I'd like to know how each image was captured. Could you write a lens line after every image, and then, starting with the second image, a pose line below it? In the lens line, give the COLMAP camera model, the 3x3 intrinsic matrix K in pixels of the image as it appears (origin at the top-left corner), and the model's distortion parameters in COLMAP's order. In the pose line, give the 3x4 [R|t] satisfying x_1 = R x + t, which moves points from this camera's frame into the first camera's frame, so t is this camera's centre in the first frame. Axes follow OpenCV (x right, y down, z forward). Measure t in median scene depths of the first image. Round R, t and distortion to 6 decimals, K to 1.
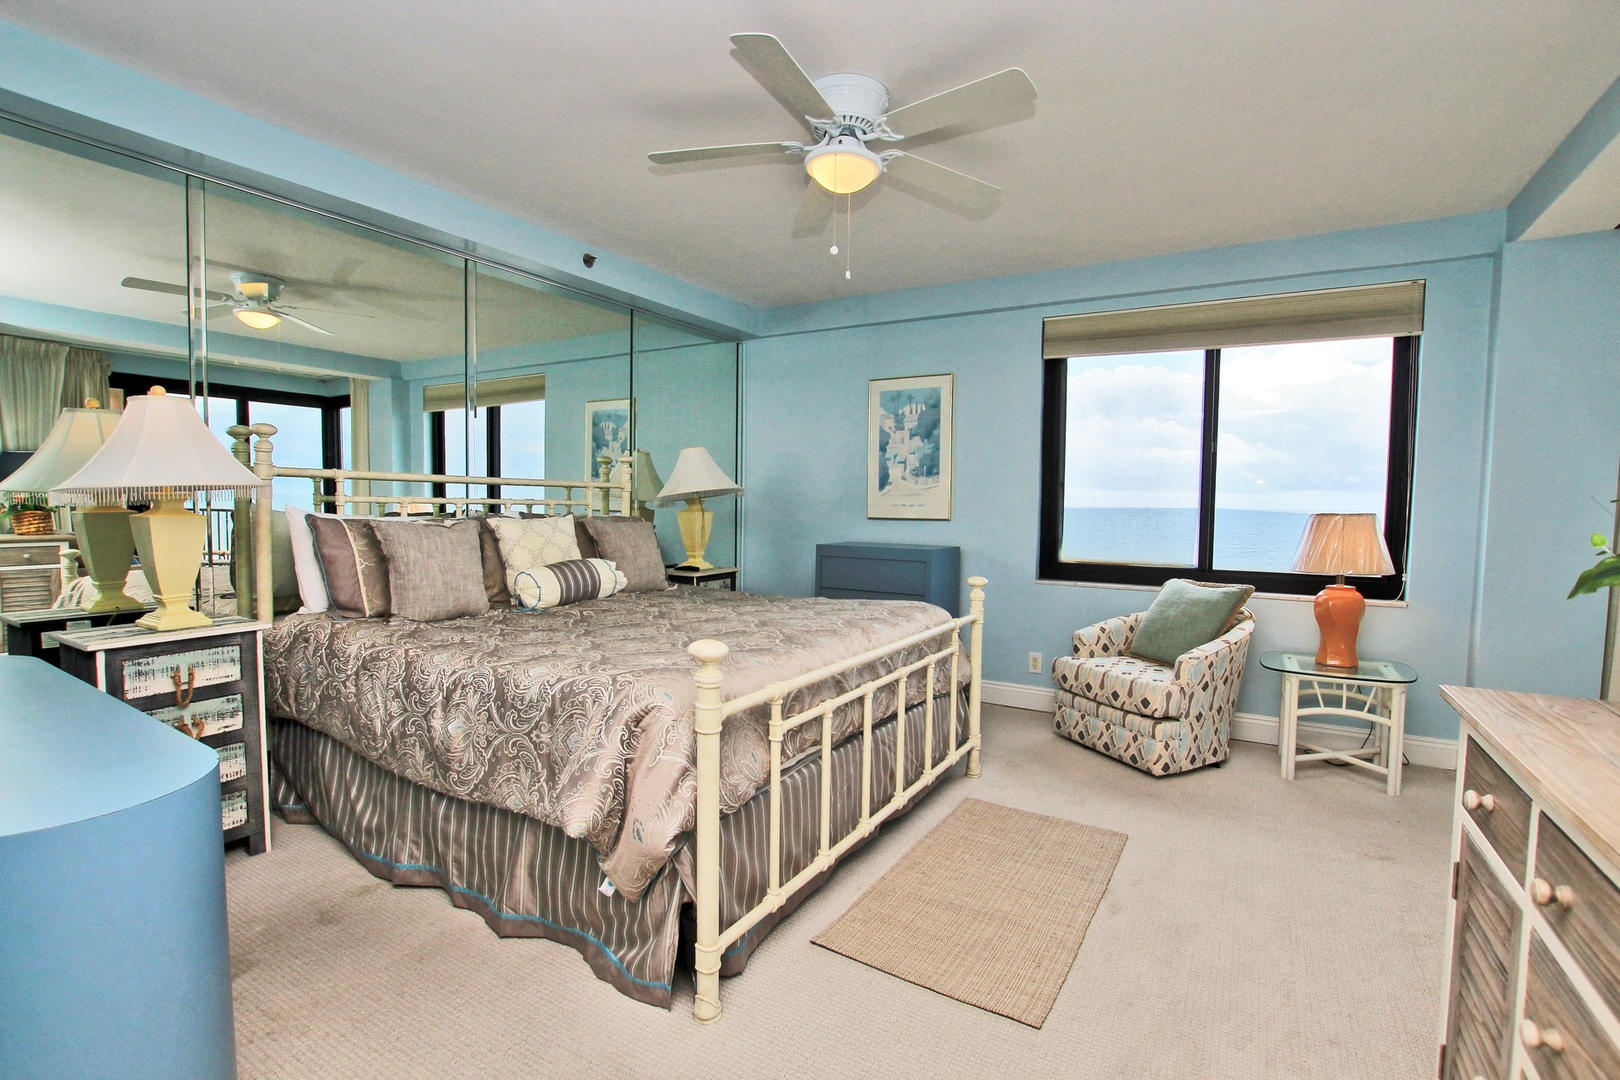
lens RADIAL K [[777.8, 0, 799.3], [0, 777.8, 541.6], [0, 0, 1]] dist [-0.000589, -0.000178]
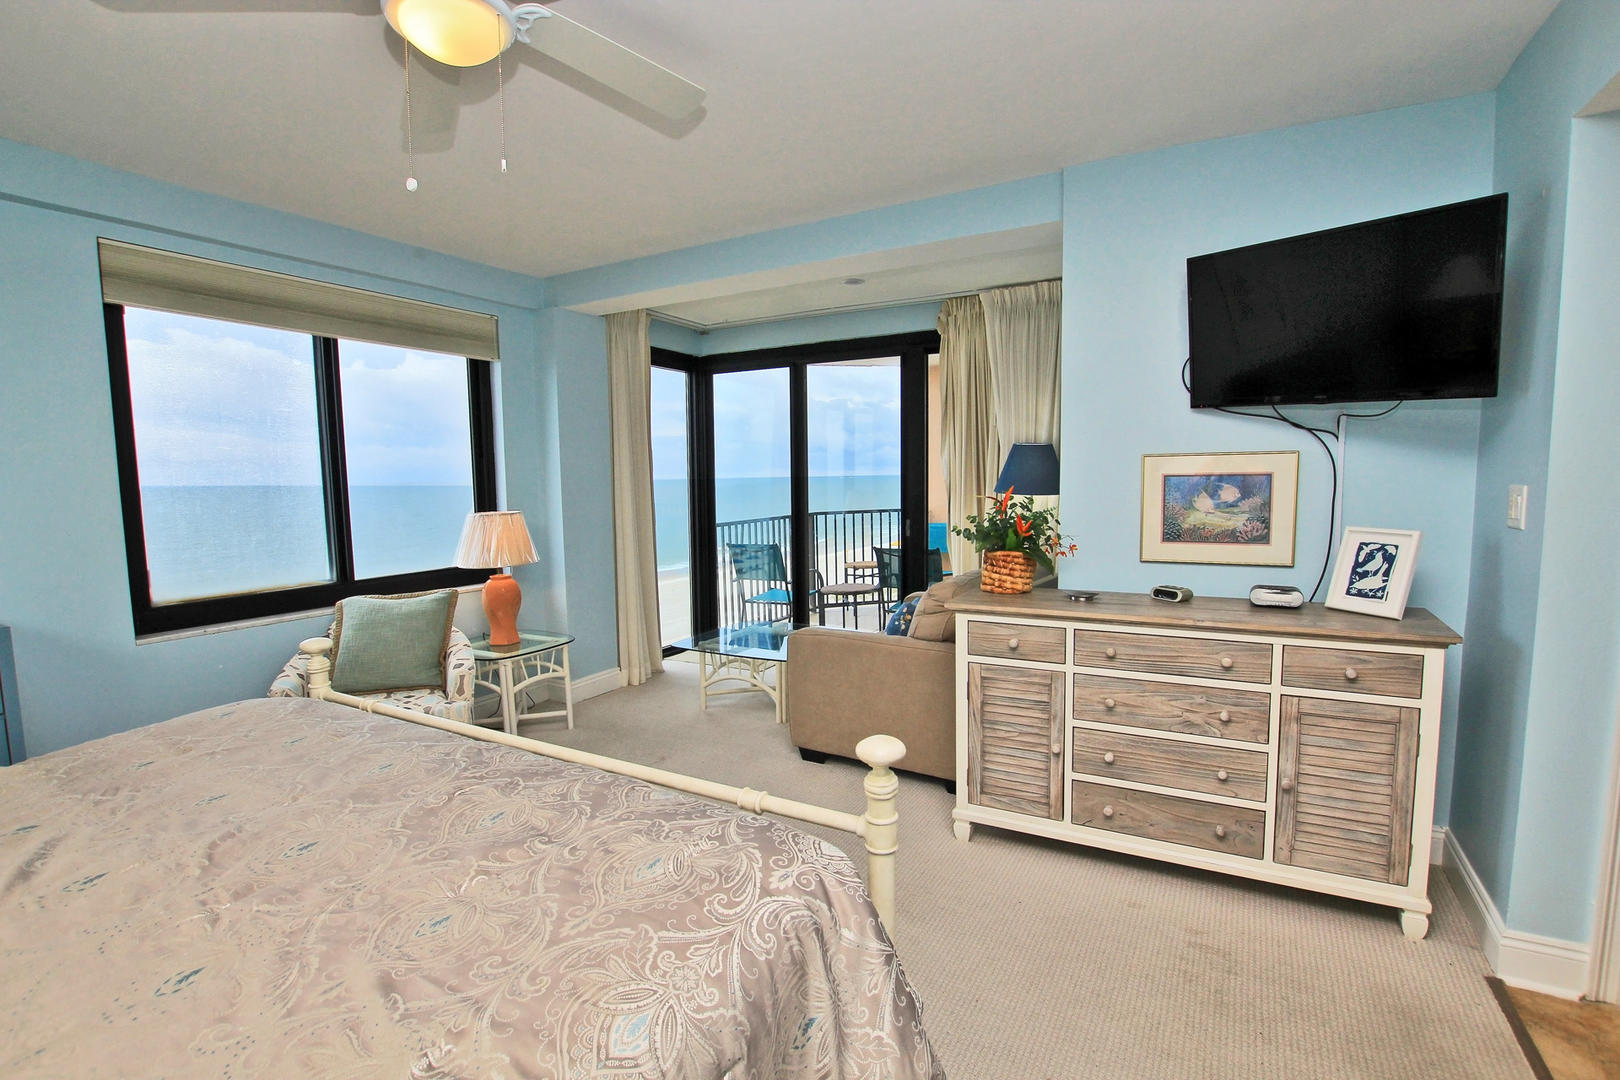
lens RADIAL K [[777.8, 0, 799.3], [0, 777.8, 541.6], [0, 0, 1]] dist [-0.000589, -0.000178]
pose [[-0.010760, -0.103435, 0.994578, -0.452694], [0.069076, 0.992183, 0.103933, -0.081890], [-0.997553, 0.069820, -0.003531, 0.561404]]
